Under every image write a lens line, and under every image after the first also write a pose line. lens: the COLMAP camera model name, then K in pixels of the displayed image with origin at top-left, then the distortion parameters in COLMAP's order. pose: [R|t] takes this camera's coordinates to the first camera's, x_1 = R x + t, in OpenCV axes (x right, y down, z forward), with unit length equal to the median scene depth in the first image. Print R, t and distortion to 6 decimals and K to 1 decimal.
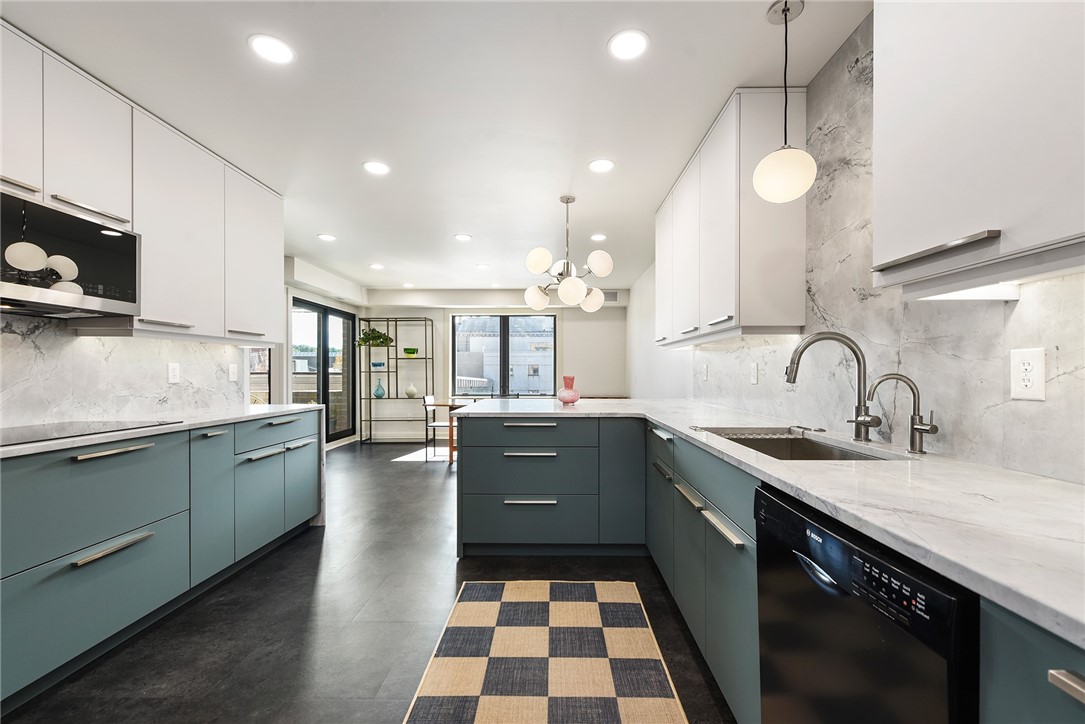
lens RADIAL K [[463.4, 0, 547.7], [0, 463.4, 389.2], [0, 0, 1]] dist [0.003040, -0.000206]
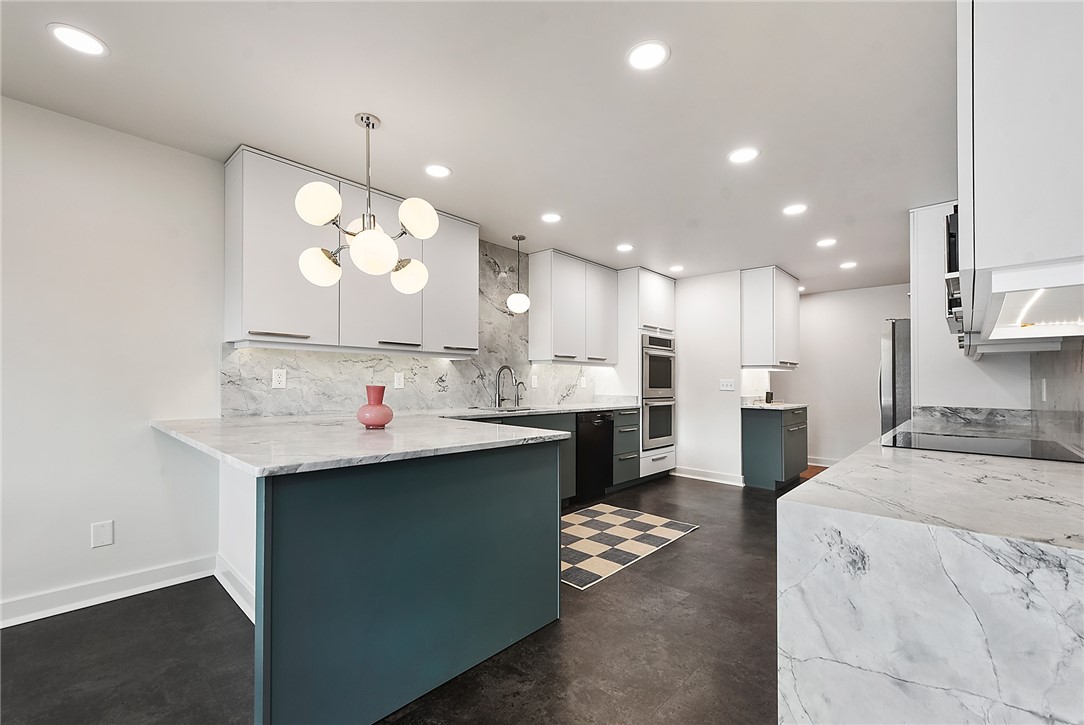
lens RADIAL K [[435.4, 0, 535.3], [0, 435.4, 375.0], [0, 0, 1]] dist [0.001933, -0.000374]
pose [[-0.737410, 0.000934, 0.675445, -0.960801], [0.012794, 0.999839, 0.012586, -0.084130], [-0.675325, 0.017922, -0.737303, 2.264328]]
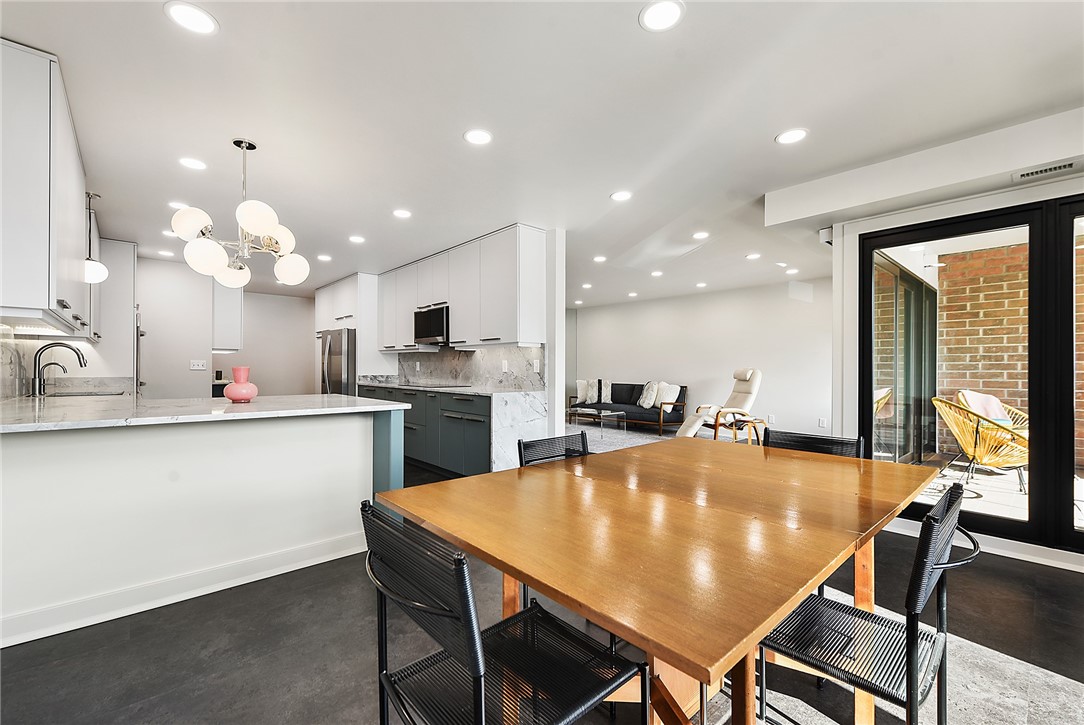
lens RADIAL K [[441.8, 0, 544.3], [0, 441.8, 362.2], [0, 0, 1]] dist [0.001079, 0.000071]
pose [[-0.721460, -0.014306, -0.692308, 0.341777], [-0.031892, 0.999412, 0.012582, -0.110668], [0.691721, 0.031156, -0.721492, 3.382315]]
